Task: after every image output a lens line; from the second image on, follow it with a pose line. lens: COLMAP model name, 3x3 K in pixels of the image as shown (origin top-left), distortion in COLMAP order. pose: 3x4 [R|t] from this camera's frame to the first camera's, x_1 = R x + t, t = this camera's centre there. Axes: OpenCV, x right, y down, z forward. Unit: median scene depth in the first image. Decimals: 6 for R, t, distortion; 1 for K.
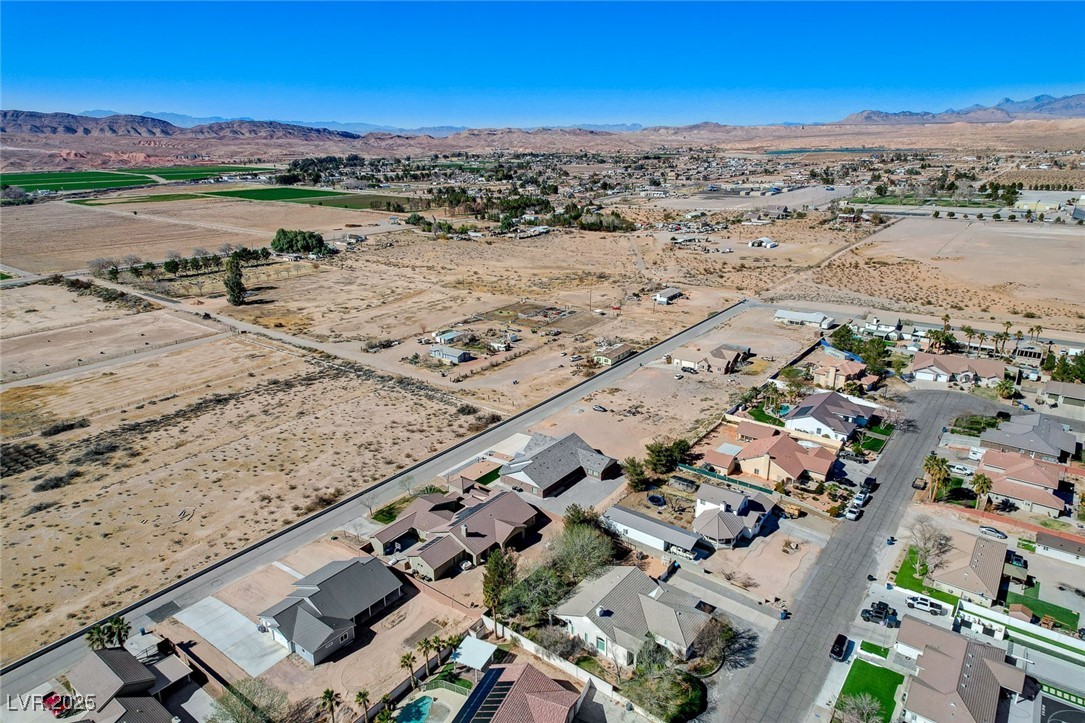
lens RADIAL K [[671.5, 0, 543.7], [0, 671.5, 364.9], [0, 0, 1]] dist [0.092939, -0.068459]
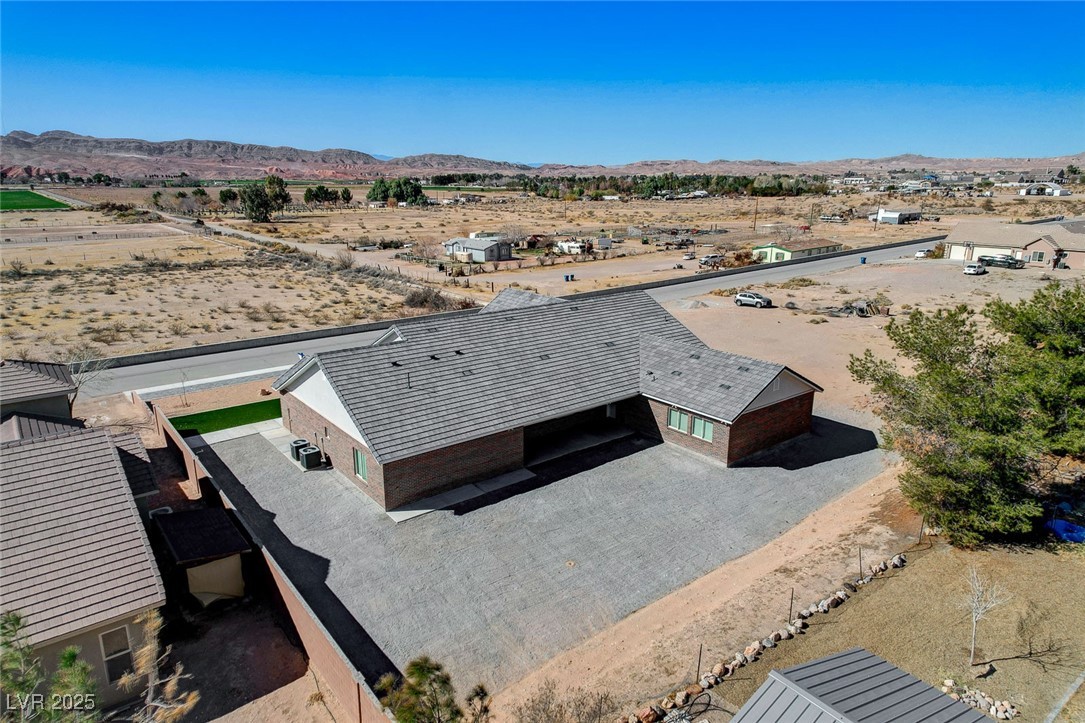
lens RADIAL K [[671.5, 0, 543.7], [0, 671.5, 364.9], [0, 0, 1]] dist [0.092939, -0.068459]
pose [[0.969968, 0.069598, -0.233065, 0.054194], [-0.081262, 0.995857, -0.040812, 0.108669], [0.229259, 0.058526, 0.971604, 0.555002]]
